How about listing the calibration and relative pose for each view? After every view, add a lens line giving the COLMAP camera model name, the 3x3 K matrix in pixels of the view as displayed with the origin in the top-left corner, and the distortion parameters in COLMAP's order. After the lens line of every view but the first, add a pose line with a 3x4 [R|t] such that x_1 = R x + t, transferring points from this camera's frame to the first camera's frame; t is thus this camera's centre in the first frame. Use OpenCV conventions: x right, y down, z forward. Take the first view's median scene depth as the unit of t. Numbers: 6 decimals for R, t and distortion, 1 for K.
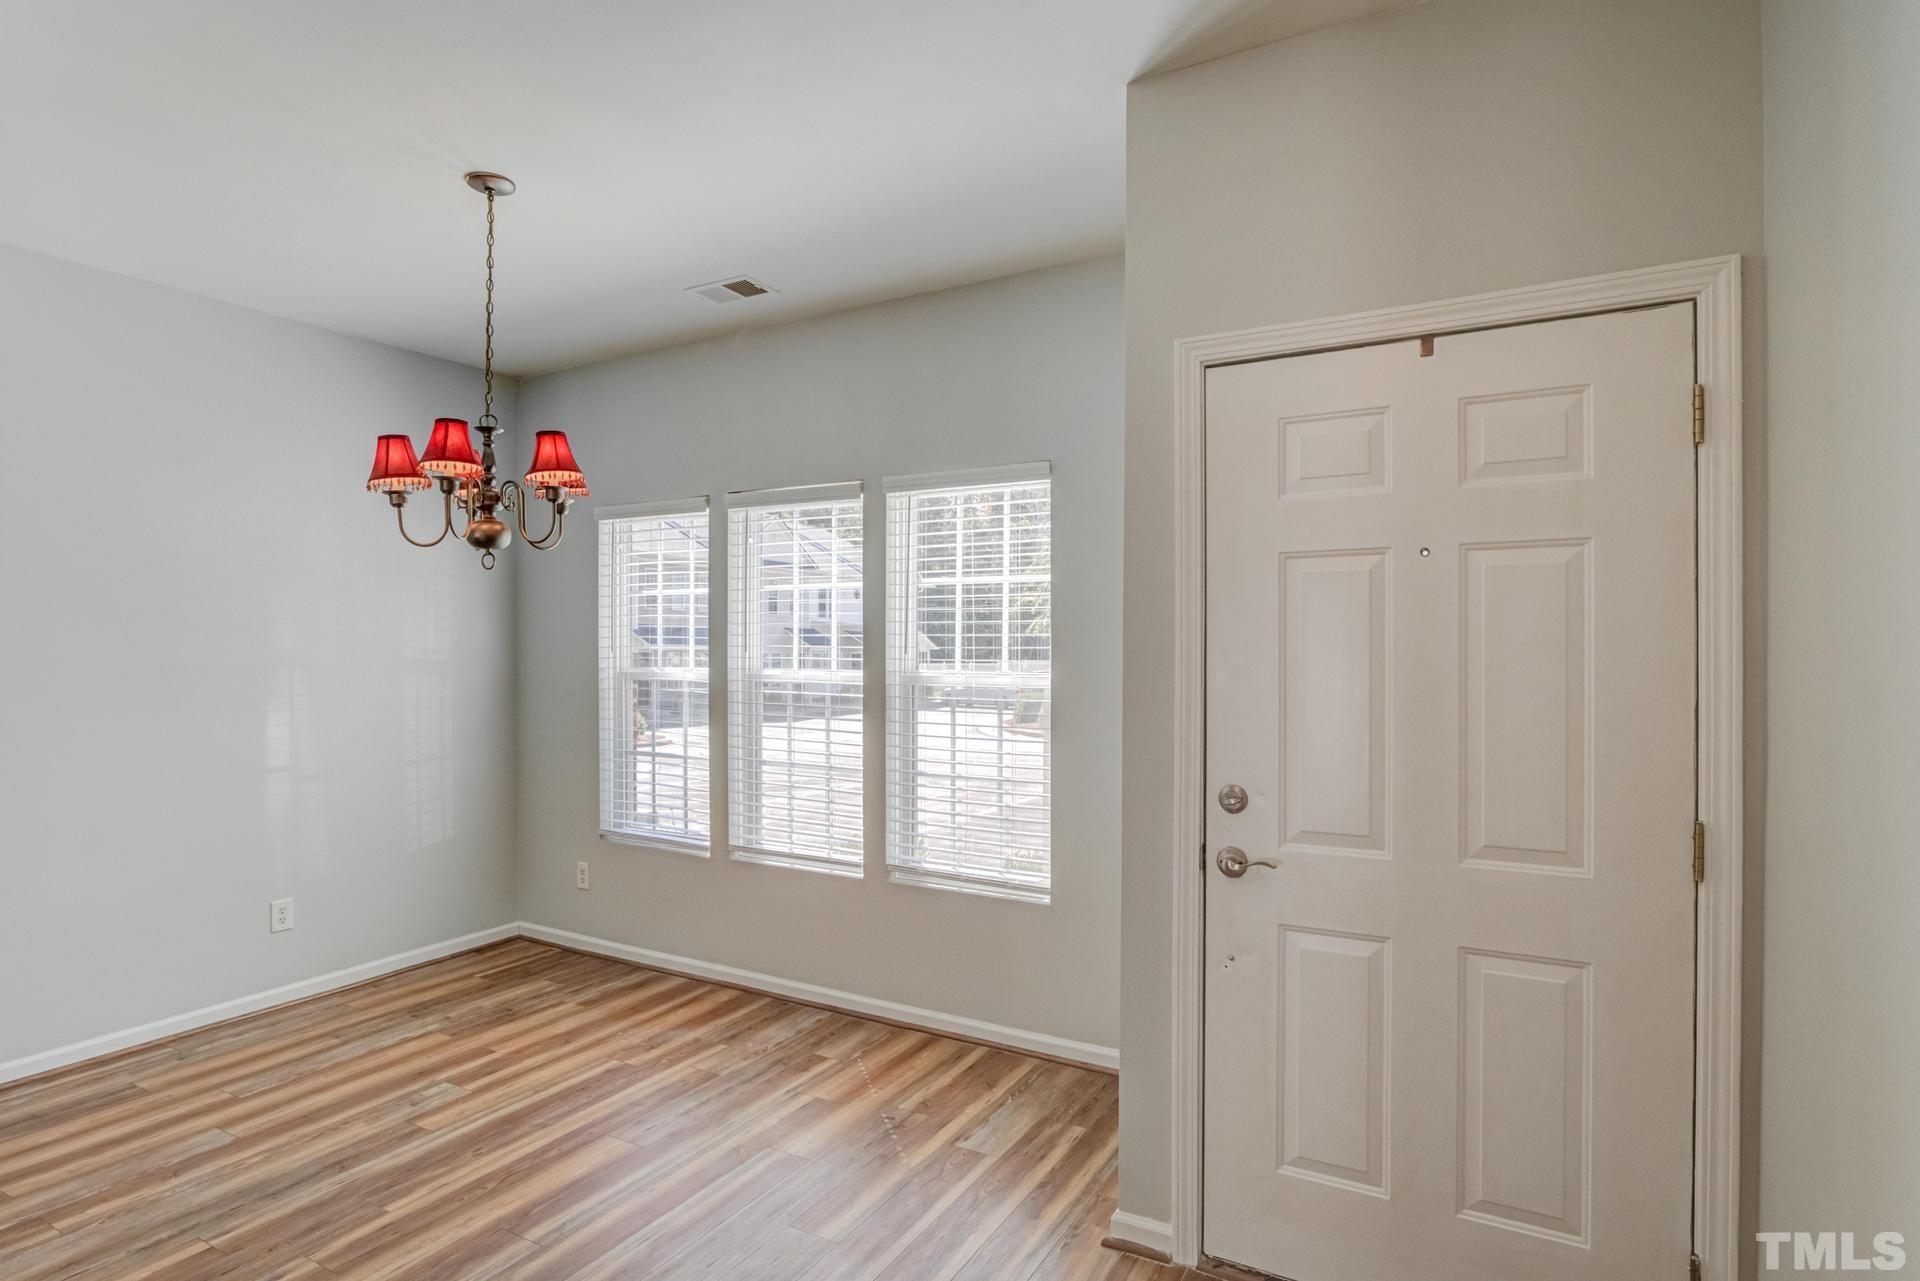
lens RADIAL K [[960.7, 0, 865.4], [0, 960.7, 648.9], [0, 0, 1]] dist [-0.021464, 0.013547]
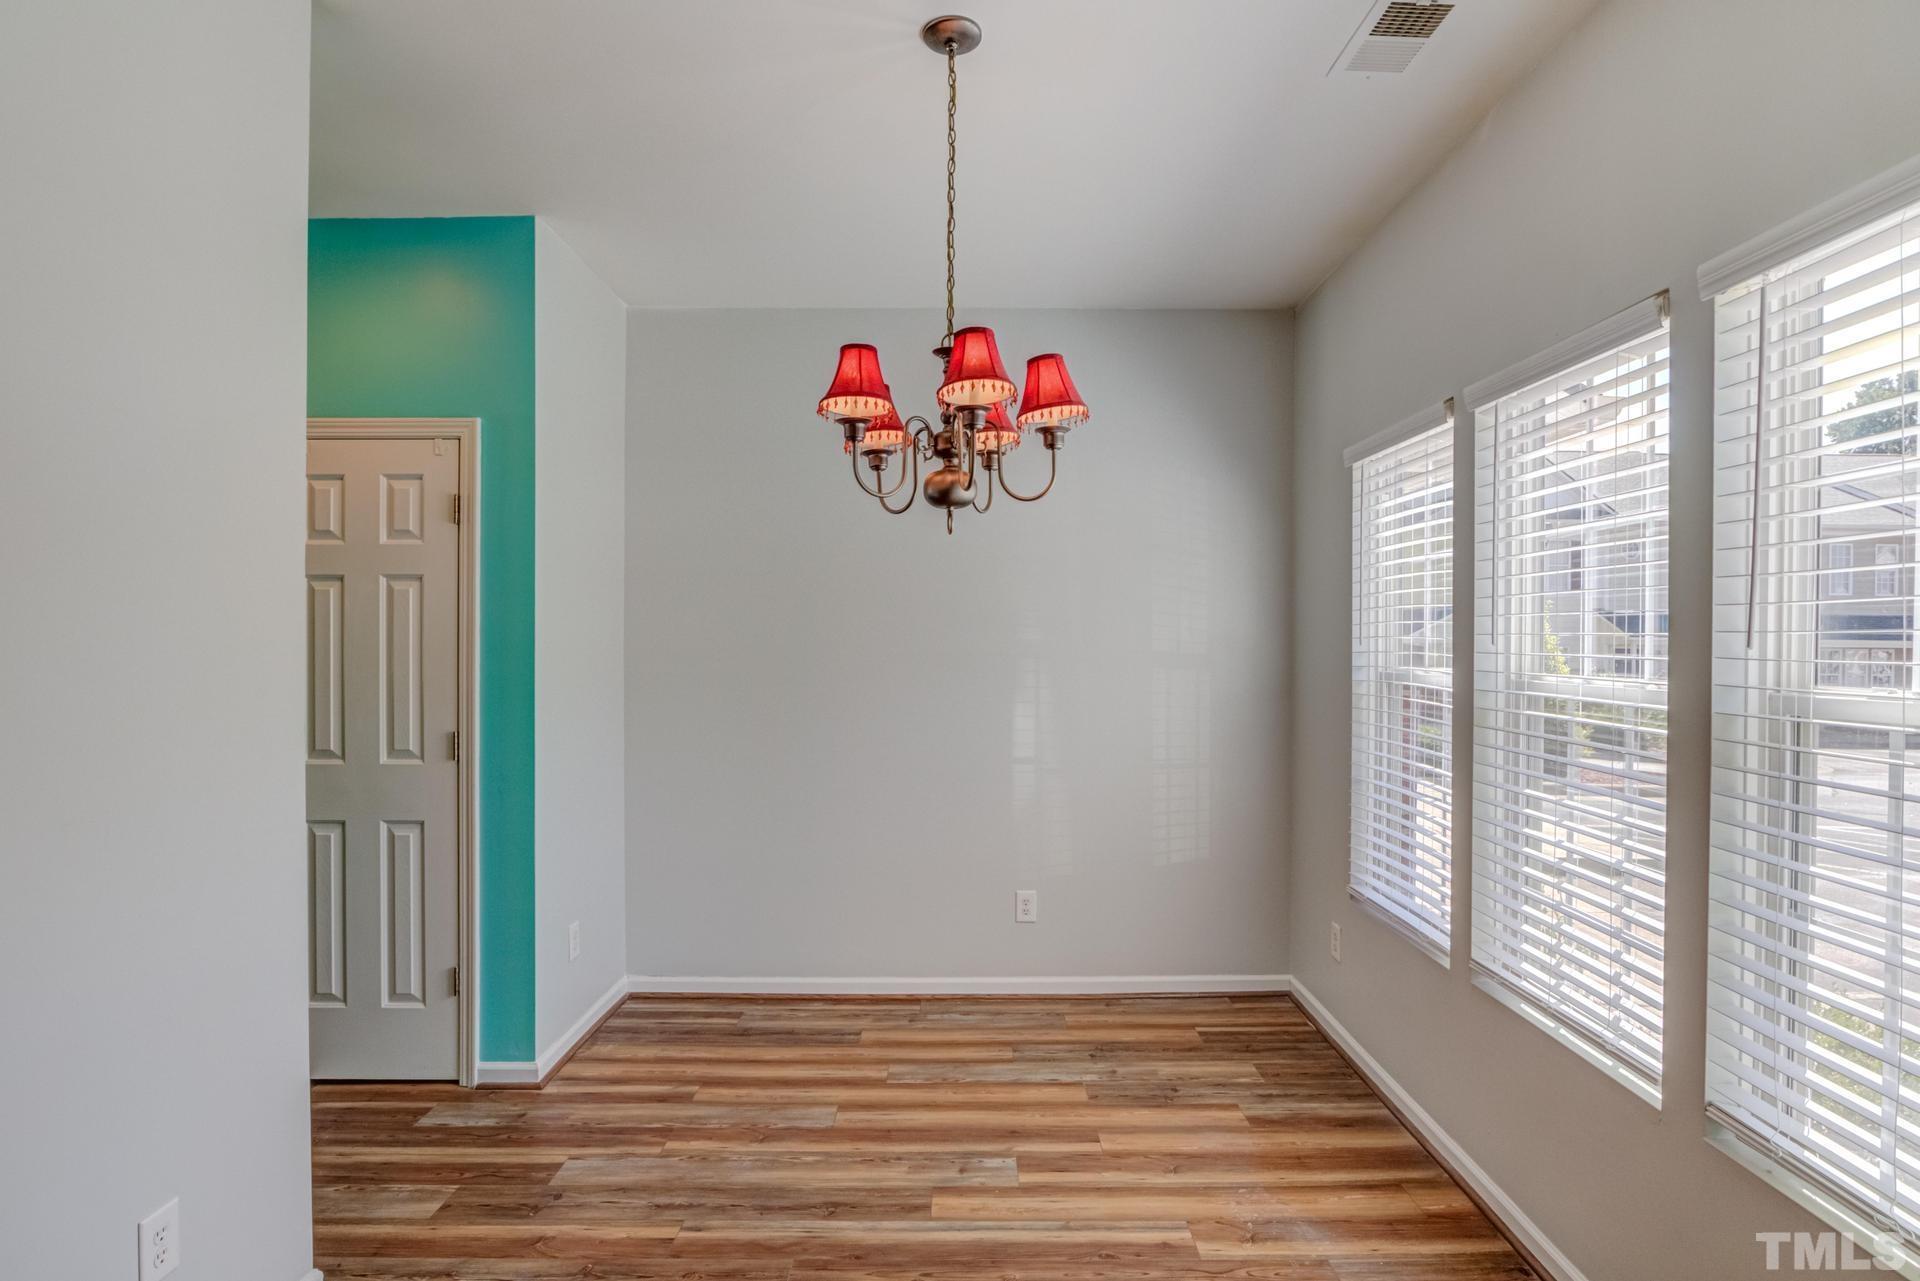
lens RADIAL K [[960.7, 0, 865.4], [0, 960.7, 648.9], [0, 0, 1]] dist [-0.021464, 0.013547]
pose [[0.572567, 0.006224, -0.819835, 0.145927], [-0.001752, 0.999978, 0.006369, 0.003293], [0.819856, -0.002211, 0.572565, 0.359957]]
